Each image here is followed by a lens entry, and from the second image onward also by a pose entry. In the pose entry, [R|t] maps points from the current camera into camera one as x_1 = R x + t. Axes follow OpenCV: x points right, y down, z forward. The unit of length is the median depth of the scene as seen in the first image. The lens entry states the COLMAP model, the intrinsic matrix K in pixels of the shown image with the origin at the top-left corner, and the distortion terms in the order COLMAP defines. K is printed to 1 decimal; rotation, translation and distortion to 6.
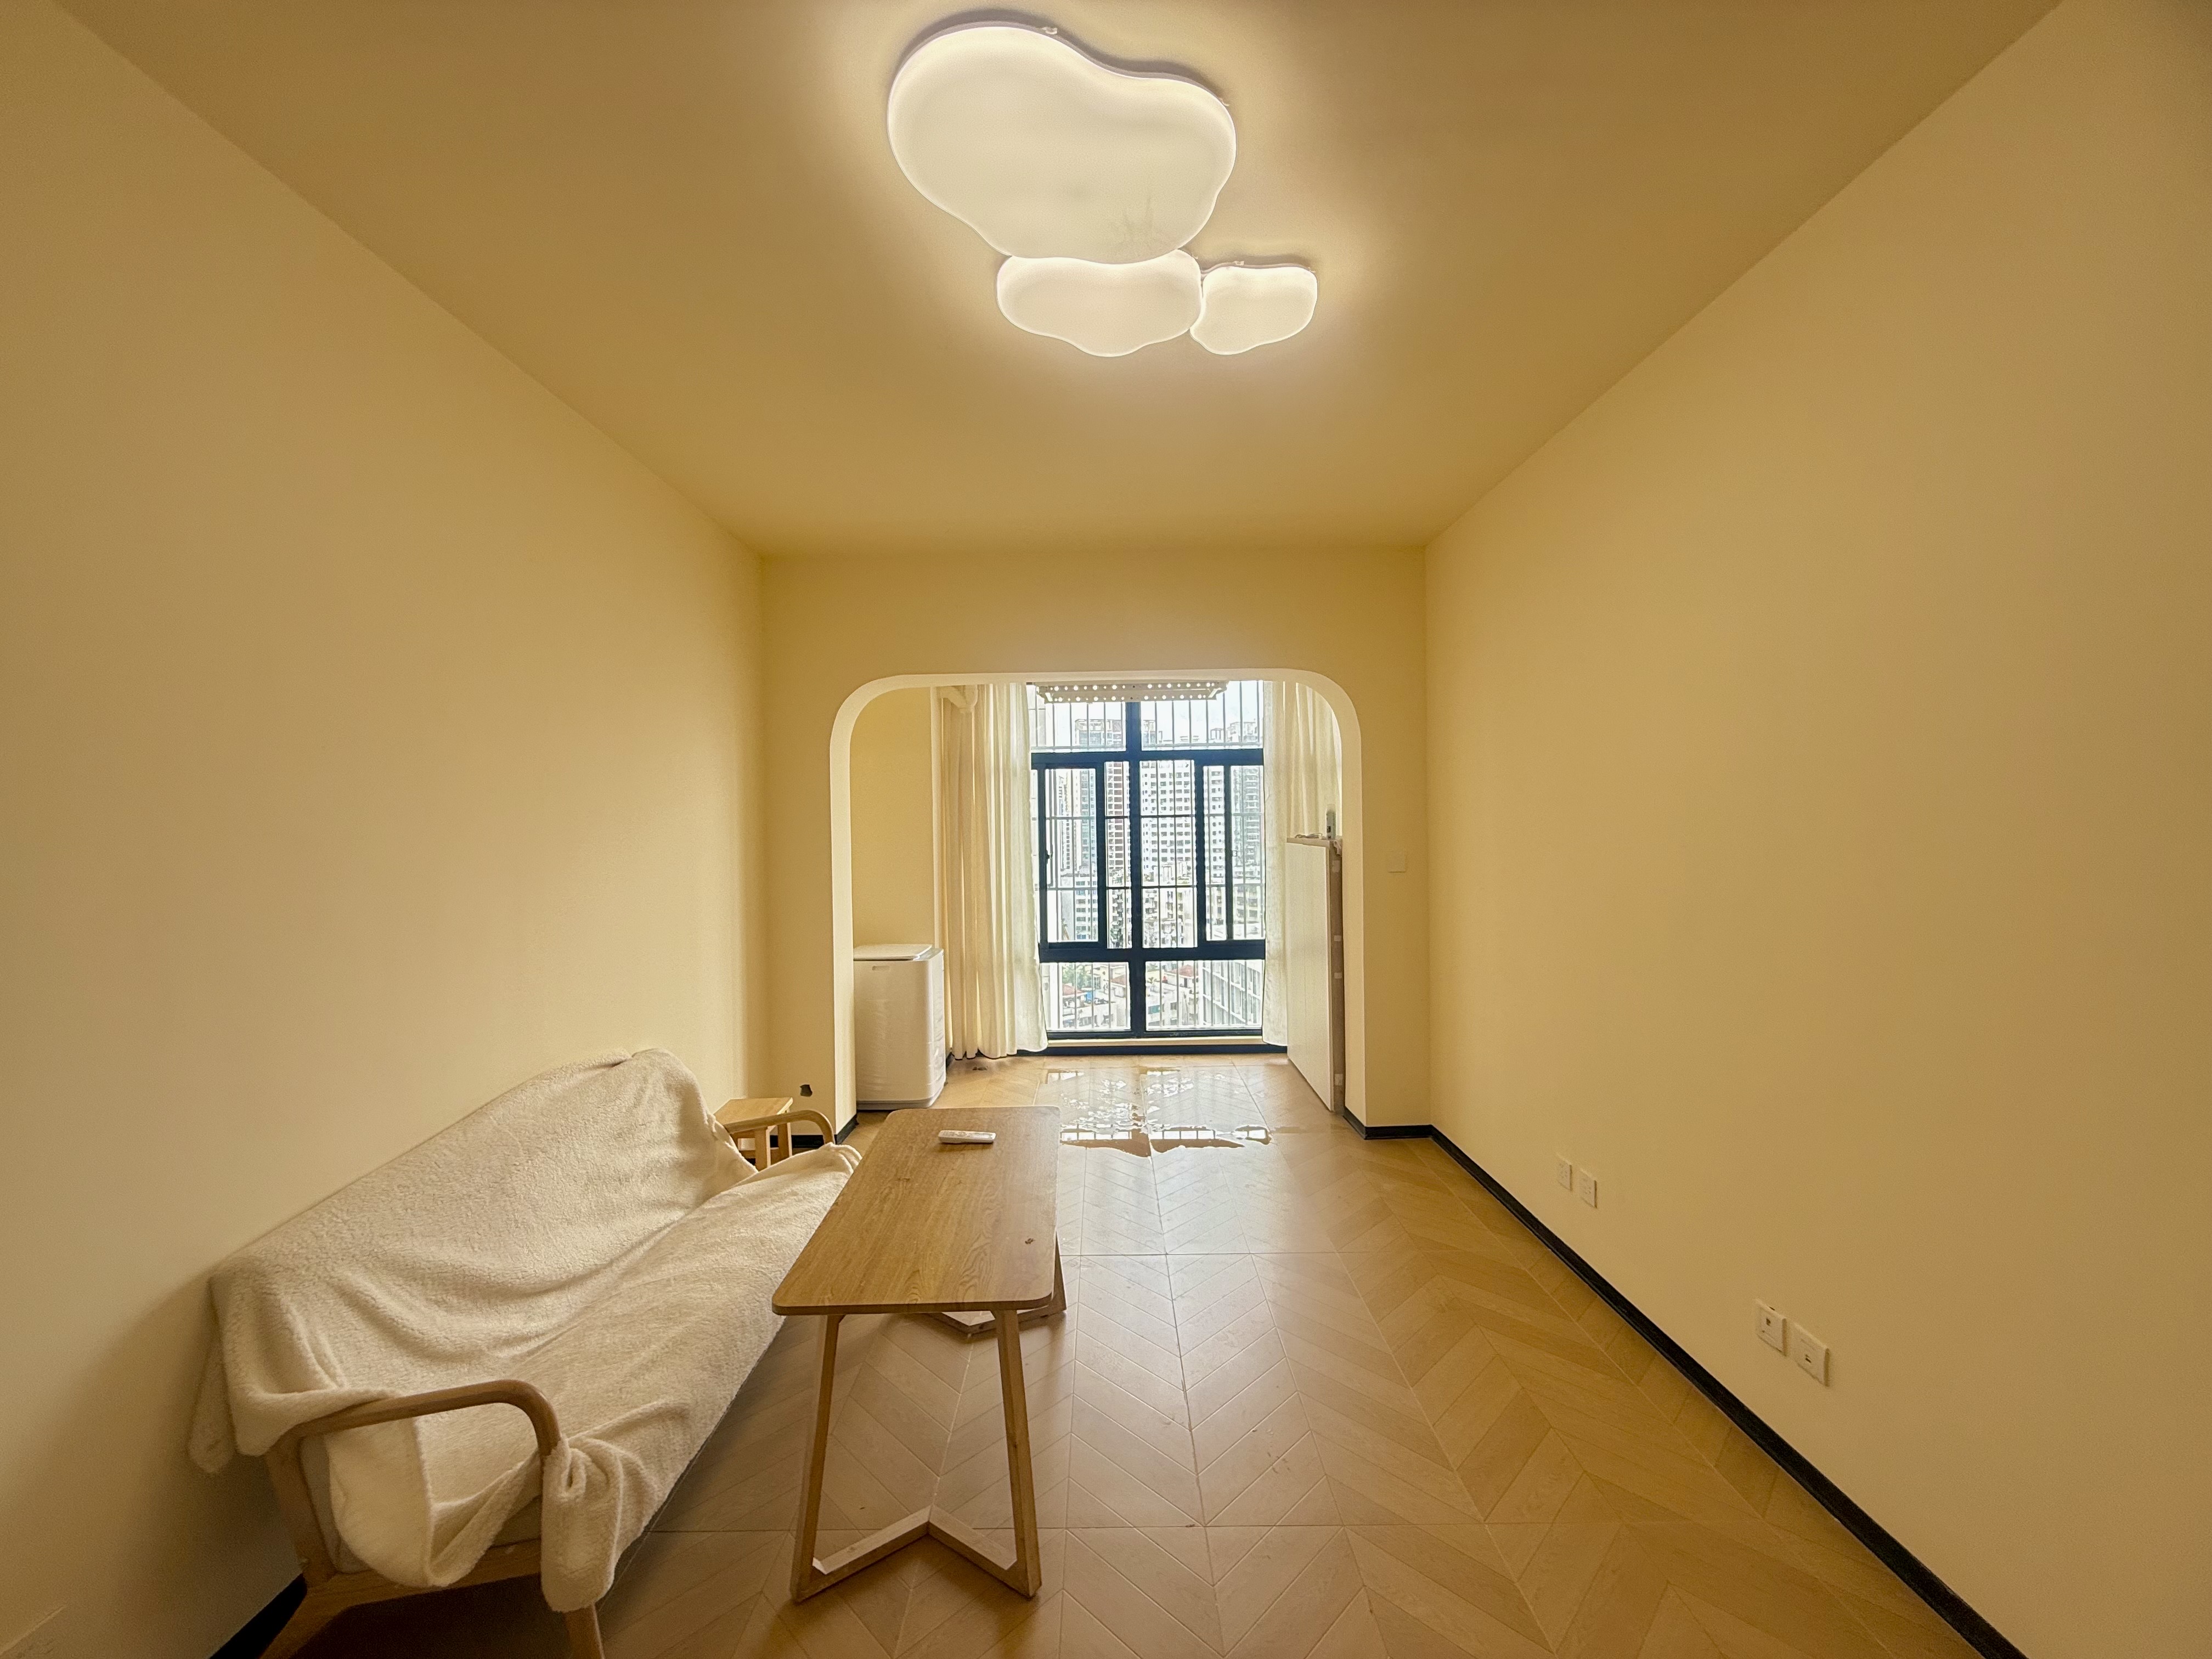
lens RADIAL K [[880.6, 0, 1103.8], [0, 880.6, 829.6], [0, 0, 1]] dist [-0.000004, -0.000030]
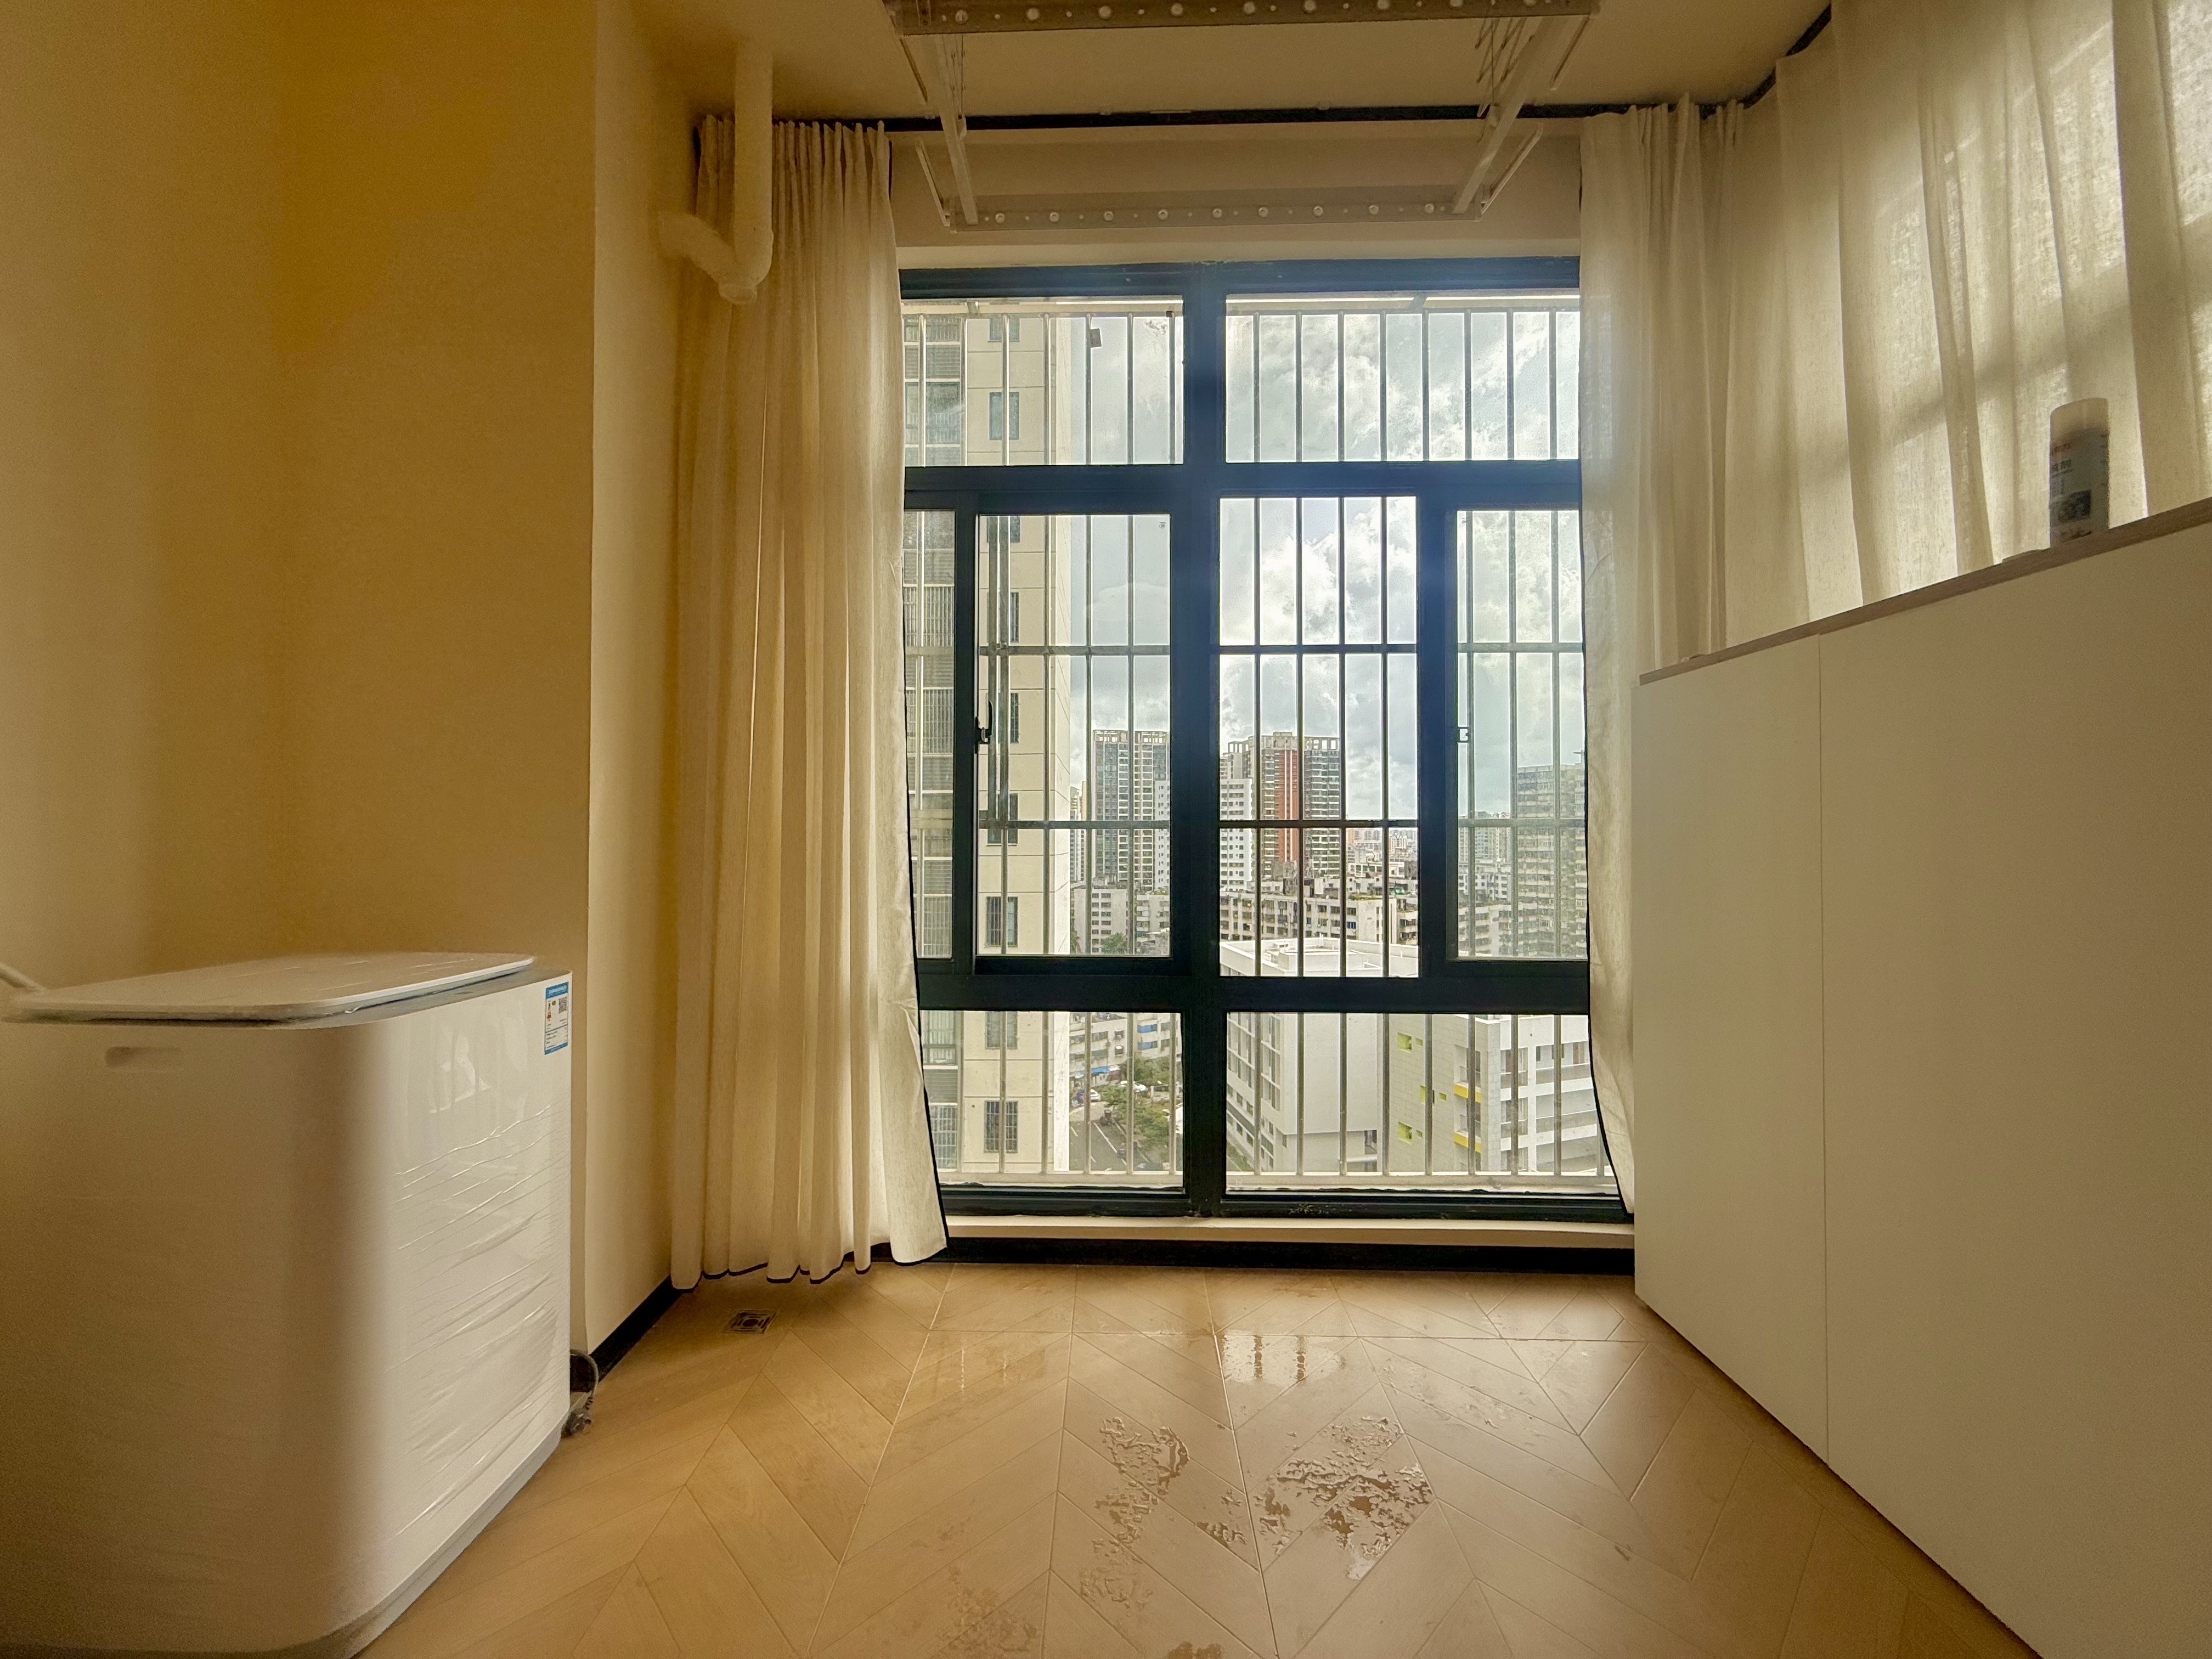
lens RADIAL K [[880.6, 0, 1117.2], [0, 880.6, 825.8], [0, 0, 1]] dist [-0.000004, -0.000030]
pose [[0.999902, 0.013888, -0.001813, 0.002626], [-0.013921, 0.999720, -0.019121, 0.203218], [0.001547, 0.019144, 0.999816, 1.597777]]
